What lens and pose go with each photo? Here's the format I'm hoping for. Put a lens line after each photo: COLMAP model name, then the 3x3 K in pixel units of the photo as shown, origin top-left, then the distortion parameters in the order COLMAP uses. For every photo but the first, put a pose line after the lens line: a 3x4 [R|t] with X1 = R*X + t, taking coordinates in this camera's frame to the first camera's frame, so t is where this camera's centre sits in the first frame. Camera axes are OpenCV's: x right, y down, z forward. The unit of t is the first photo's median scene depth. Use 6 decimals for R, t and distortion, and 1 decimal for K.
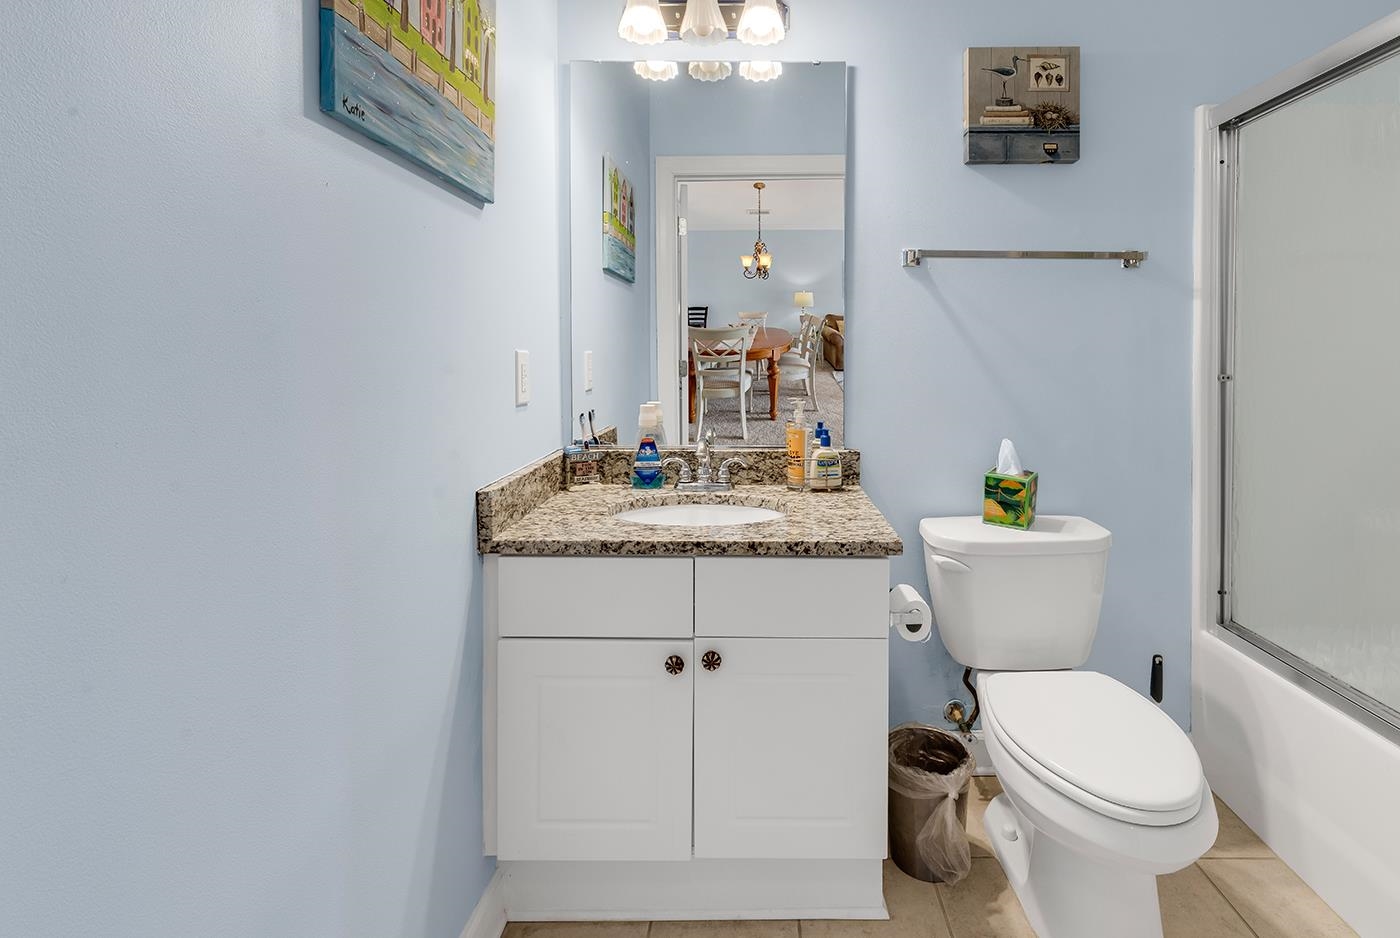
lens RADIAL K [[660.1, 0, 726.2], [0, 660.1, 353.5], [0, 0, 1]] dist [-0.000331, -0.000218]
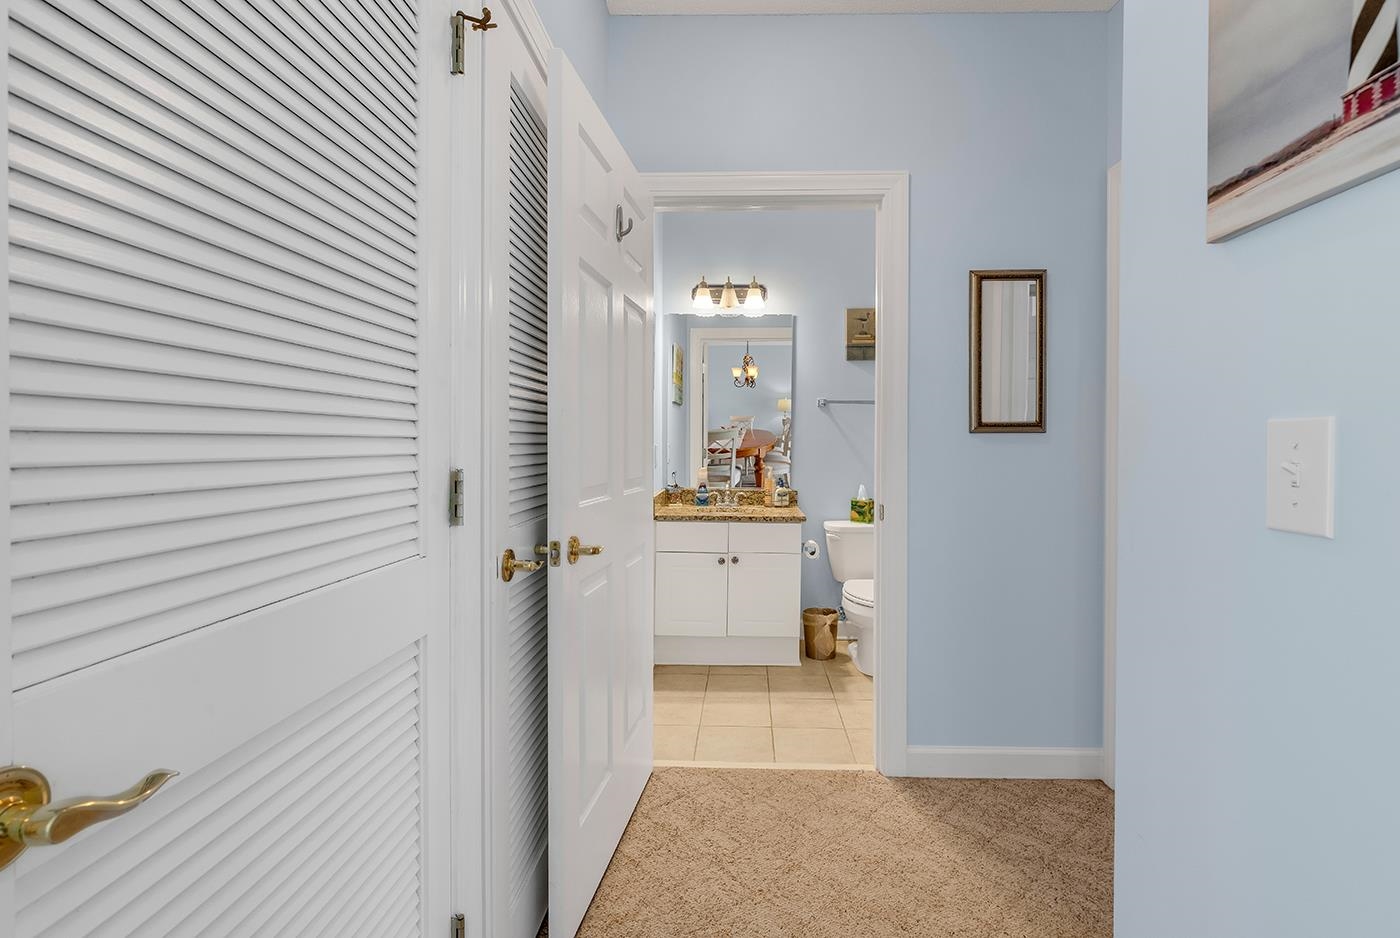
lens RADIAL K [[651.9, 0, 703.9], [0, 651.9, 431.9], [0, 0, 1]] dist [0.000952, 0.000071]
pose [[0.999882, 0.004608, -0.014658, -0.080895], [-0.005084, 0.999454, -0.032637, 0.024308], [0.014500, 0.032708, 0.999360, -1.207077]]
